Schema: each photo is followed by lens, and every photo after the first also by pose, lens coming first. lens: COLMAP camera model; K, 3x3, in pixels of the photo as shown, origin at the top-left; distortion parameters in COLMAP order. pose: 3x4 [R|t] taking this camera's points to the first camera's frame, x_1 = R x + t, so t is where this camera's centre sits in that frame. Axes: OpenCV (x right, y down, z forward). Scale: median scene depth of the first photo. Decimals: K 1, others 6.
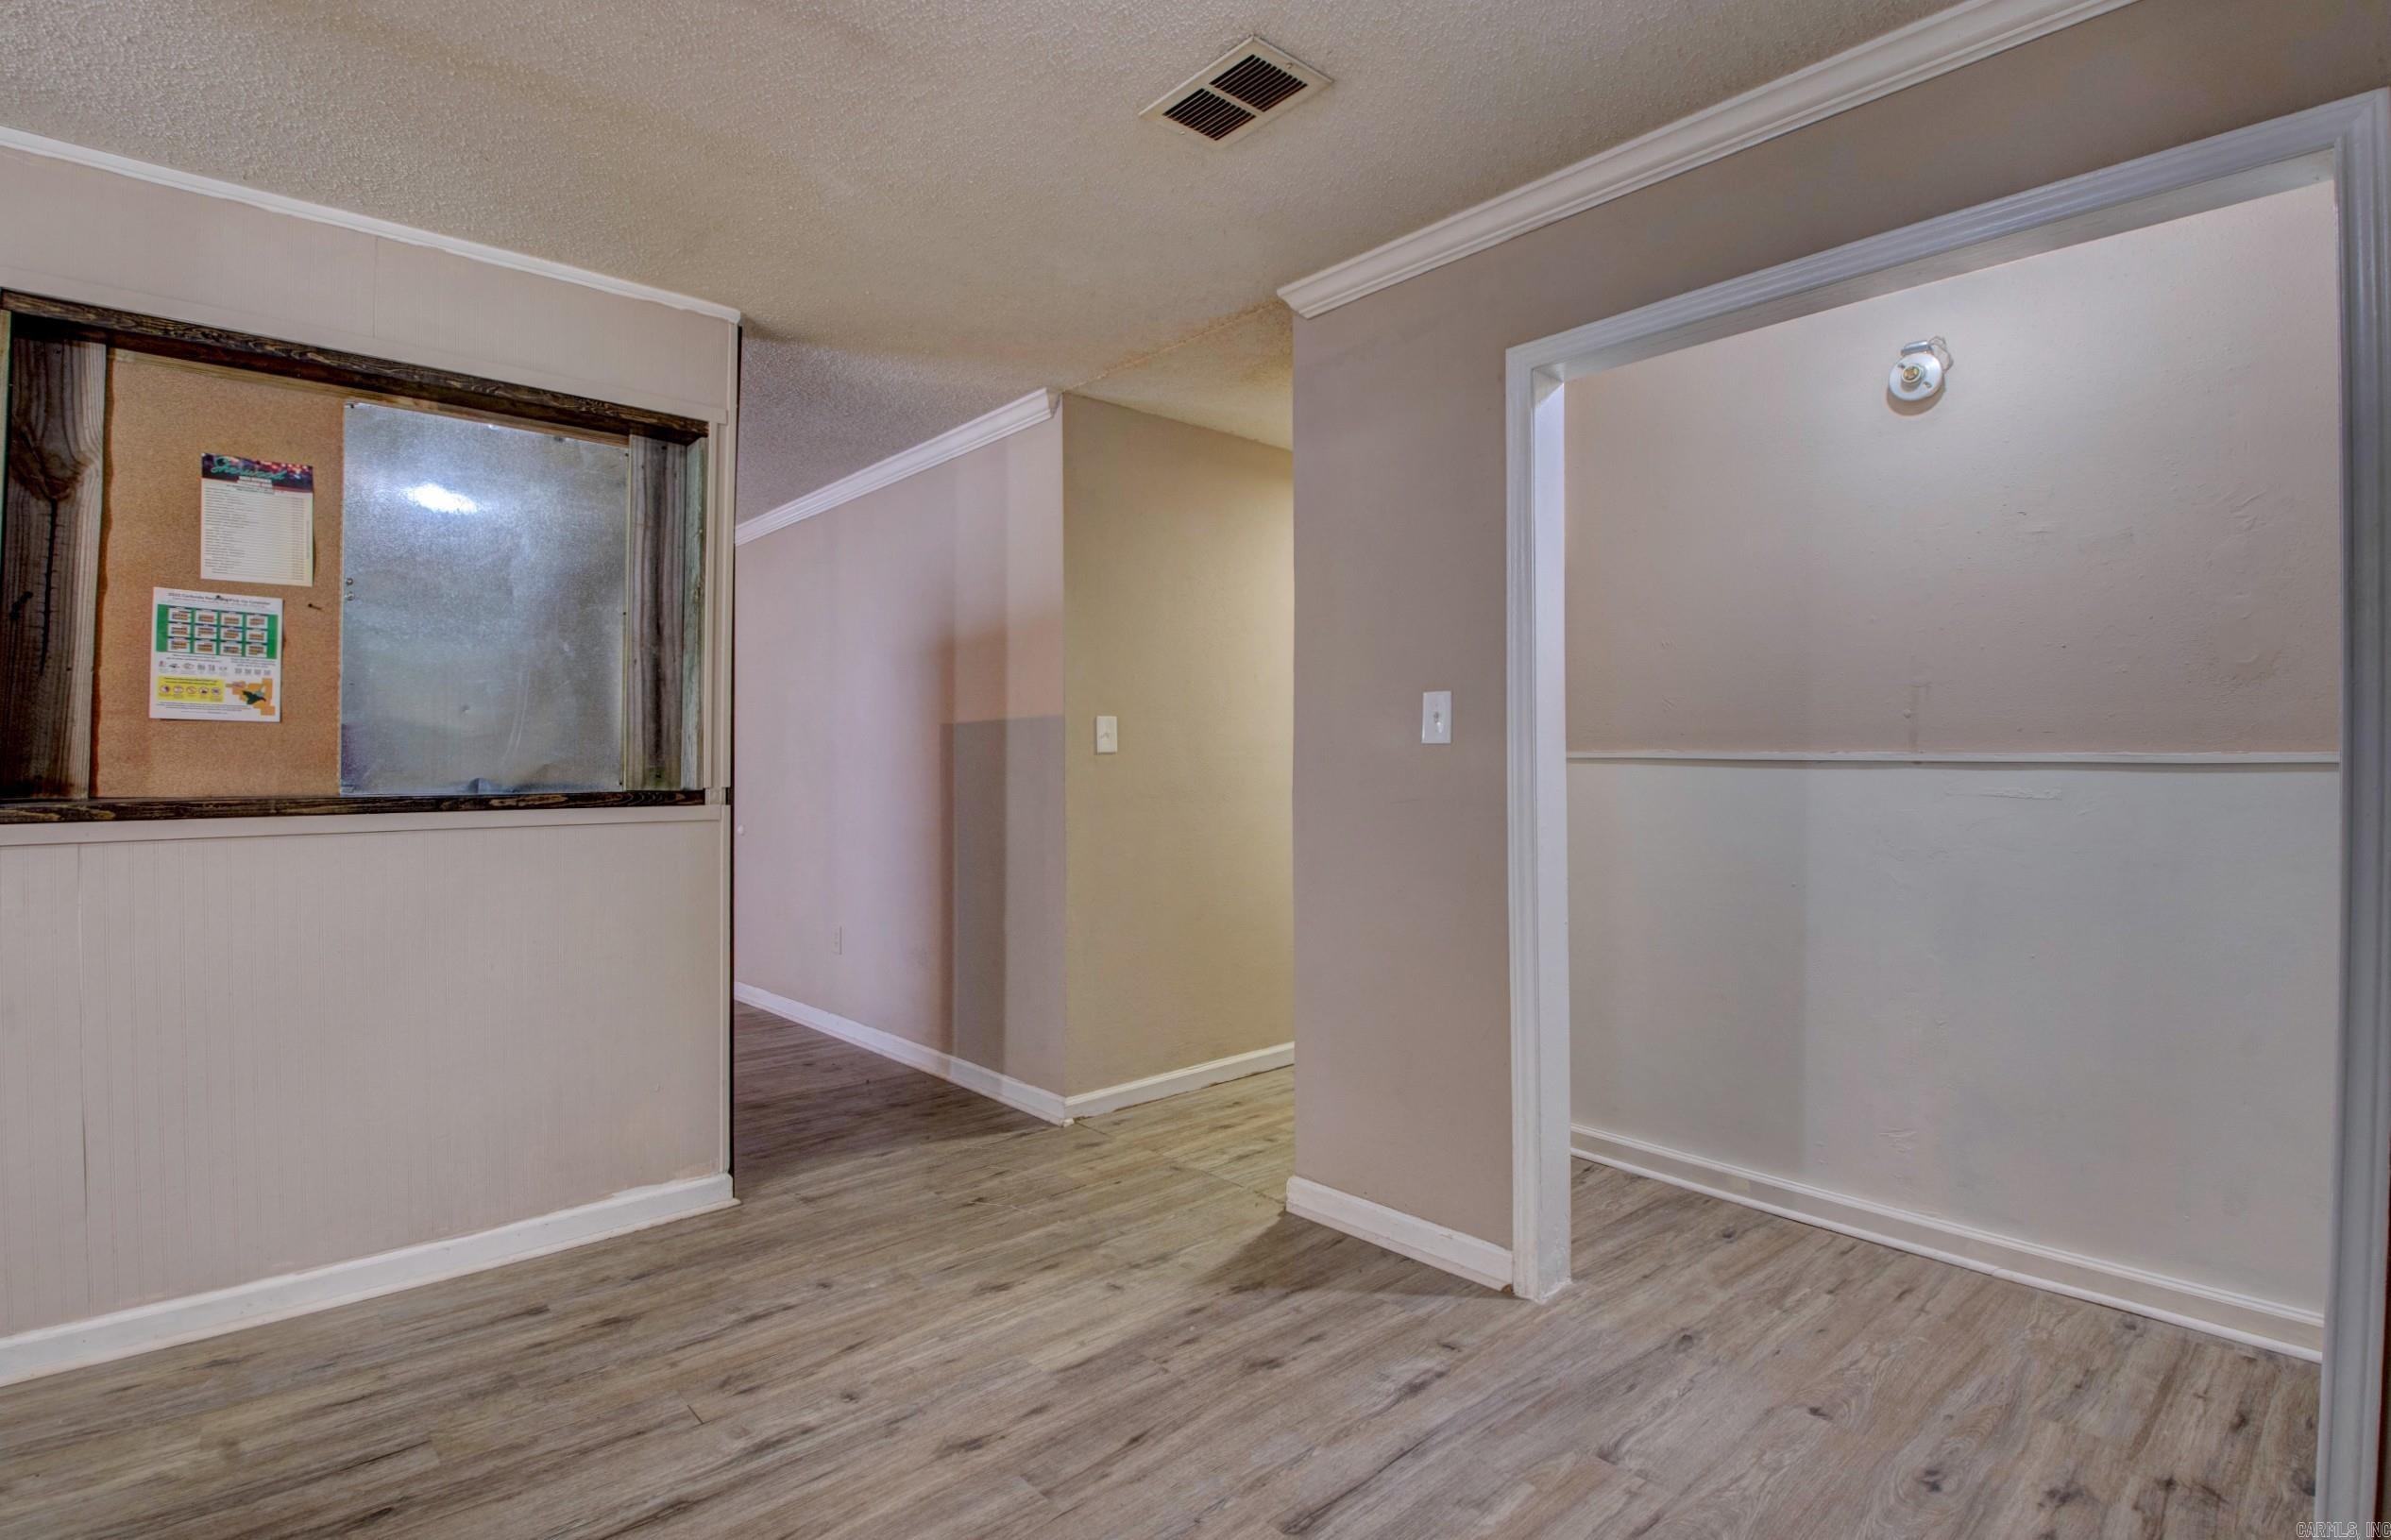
lens RADIAL K [[1130.5, 0, 1186.2], [0, 1130.5, 766.5], [0, 0, 1]] dist [-0.009625, -0.005693]
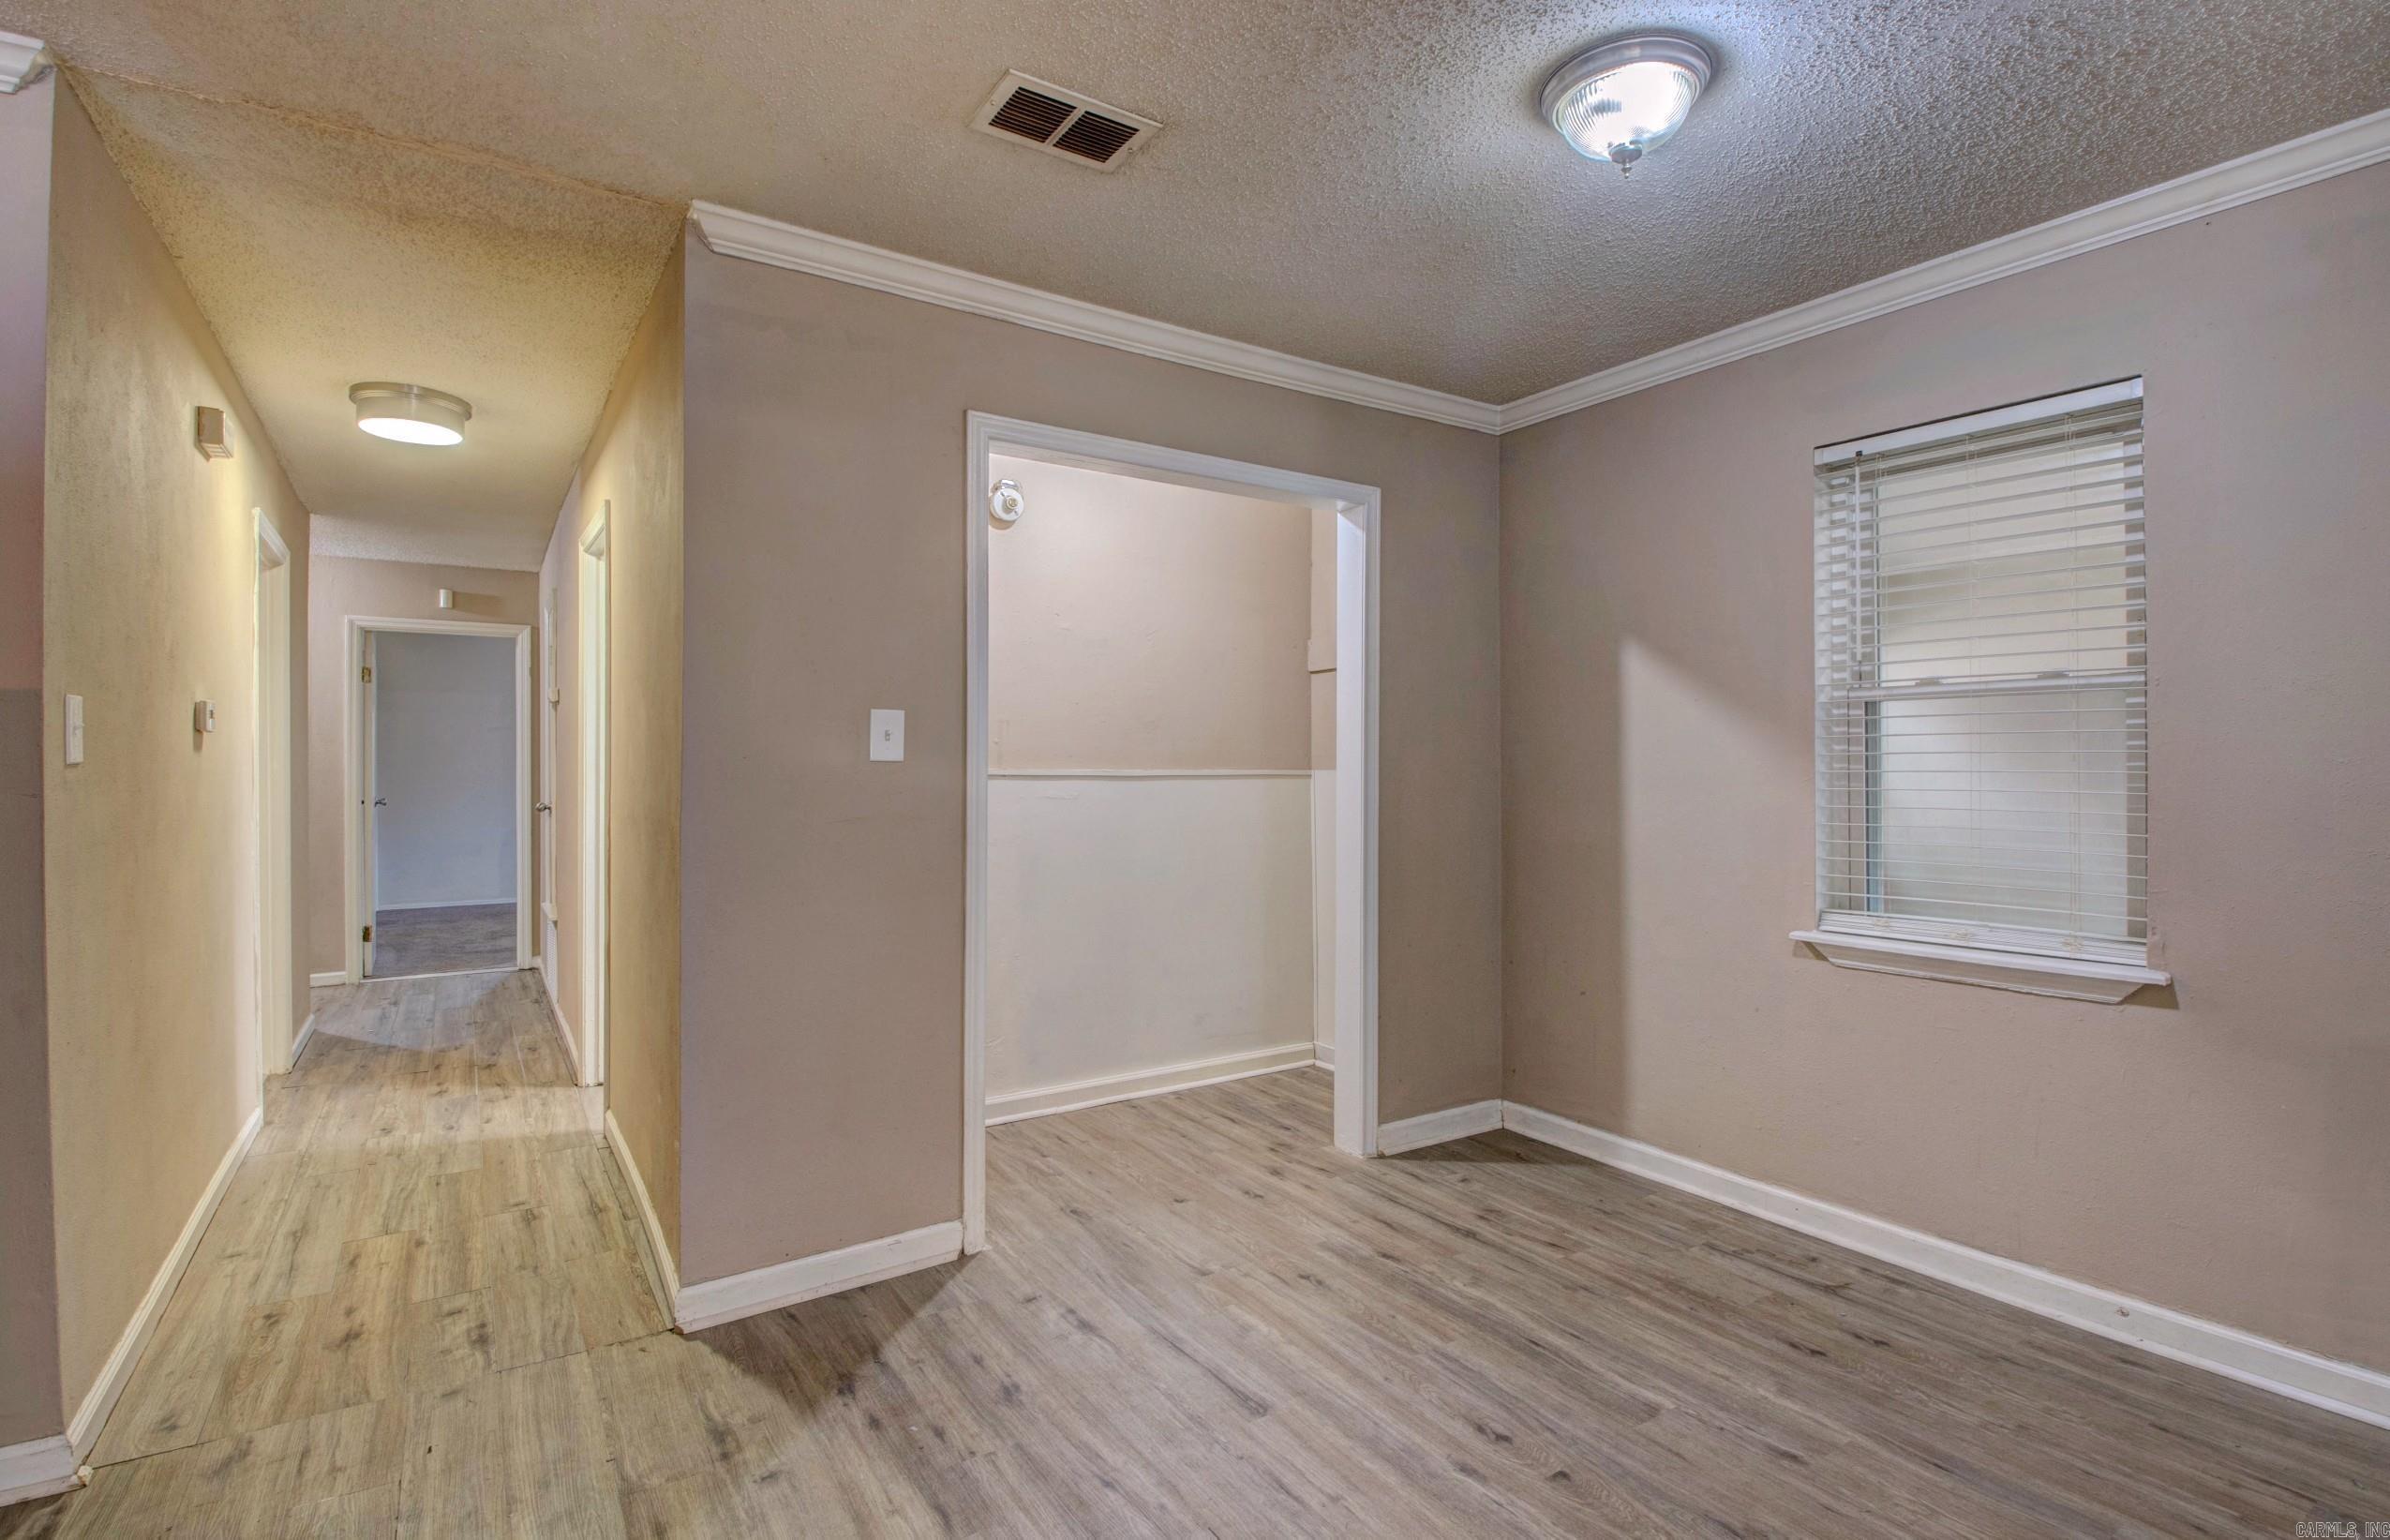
lens RADIAL K [[1130.1, 0, 1192.3], [0, 1130.1, 761.8], [0, 0, 1]] dist [-0.009625, -0.005693]
pose [[0.138755, 0.000940, 0.990326, -0.819421], [-0.001540, 0.999999, -0.000733, -0.021599], [-0.990326, -0.001423, 0.138756, 0.650646]]
